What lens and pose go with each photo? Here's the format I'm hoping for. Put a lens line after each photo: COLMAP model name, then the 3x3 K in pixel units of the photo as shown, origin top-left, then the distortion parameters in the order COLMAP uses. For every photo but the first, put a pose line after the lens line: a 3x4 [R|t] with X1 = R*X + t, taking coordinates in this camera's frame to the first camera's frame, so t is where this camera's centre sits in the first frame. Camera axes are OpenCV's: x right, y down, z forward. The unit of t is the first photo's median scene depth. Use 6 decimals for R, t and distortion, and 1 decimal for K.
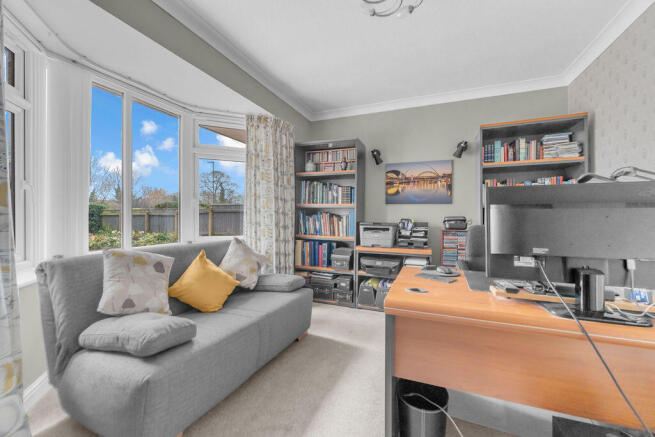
lens RADIAL K [[266.1, 0, 327.3], [0, 266.1, 216.3], [0, 0, 1]] dist [-0.000981, -0.000381]
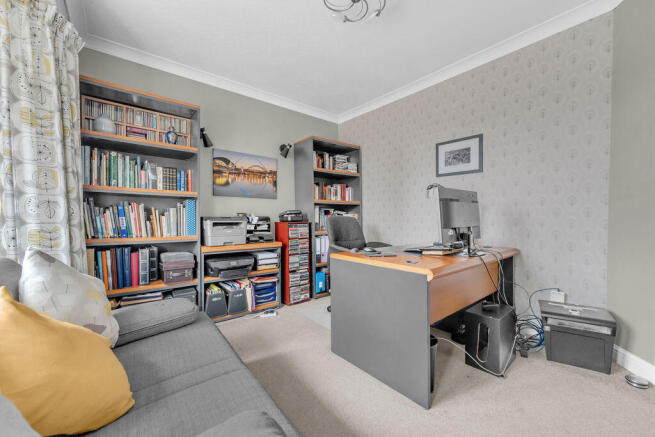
lens RADIAL K [[266.1, 0, 327.8], [0, 266.1, 220.9], [0, 0, 1]] dist [-0.000981, -0.000381]
pose [[0.474148, -0.019114, 0.880238, -0.390443], [0.002627, 0.999791, 0.020295, 0.020172], [-0.880441, -0.007310, 0.474099, 0.297639]]
